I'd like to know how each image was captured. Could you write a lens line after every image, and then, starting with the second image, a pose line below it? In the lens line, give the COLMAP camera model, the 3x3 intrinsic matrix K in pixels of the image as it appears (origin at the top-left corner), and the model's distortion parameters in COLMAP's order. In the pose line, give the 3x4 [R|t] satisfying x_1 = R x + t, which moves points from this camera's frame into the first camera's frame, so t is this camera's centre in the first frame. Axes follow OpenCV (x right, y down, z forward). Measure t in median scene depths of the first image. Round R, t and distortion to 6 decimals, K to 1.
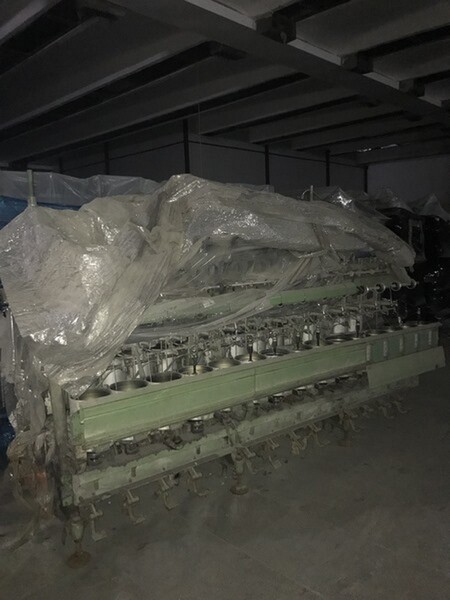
lens RADIAL K [[504.1, 0, 225.0], [0, 504.1, 300.0], [0, 0, 1]] dist [0.024065, -0.005162]
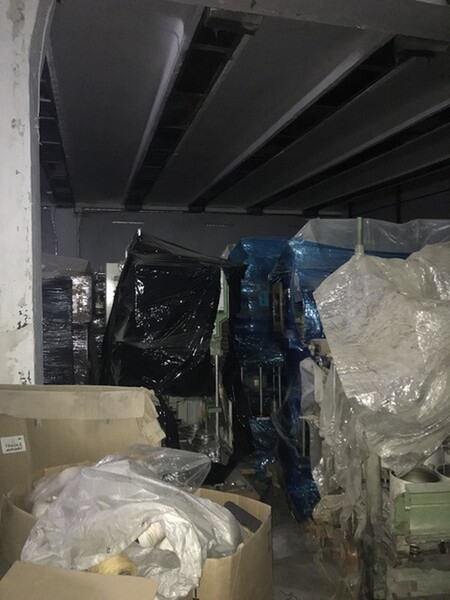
lens RADIAL K [[504.1, 0, 225.0], [0, 504.1, 300.0], [0, 0, 1]] dist [0.024065, -0.005162]
pose [[0.860109, 0.045723, -0.508057, -0.121356], [-0.087374, 0.994461, -0.058422, -0.026957], [0.502572, 0.094641, 0.859340, 0.079393]]
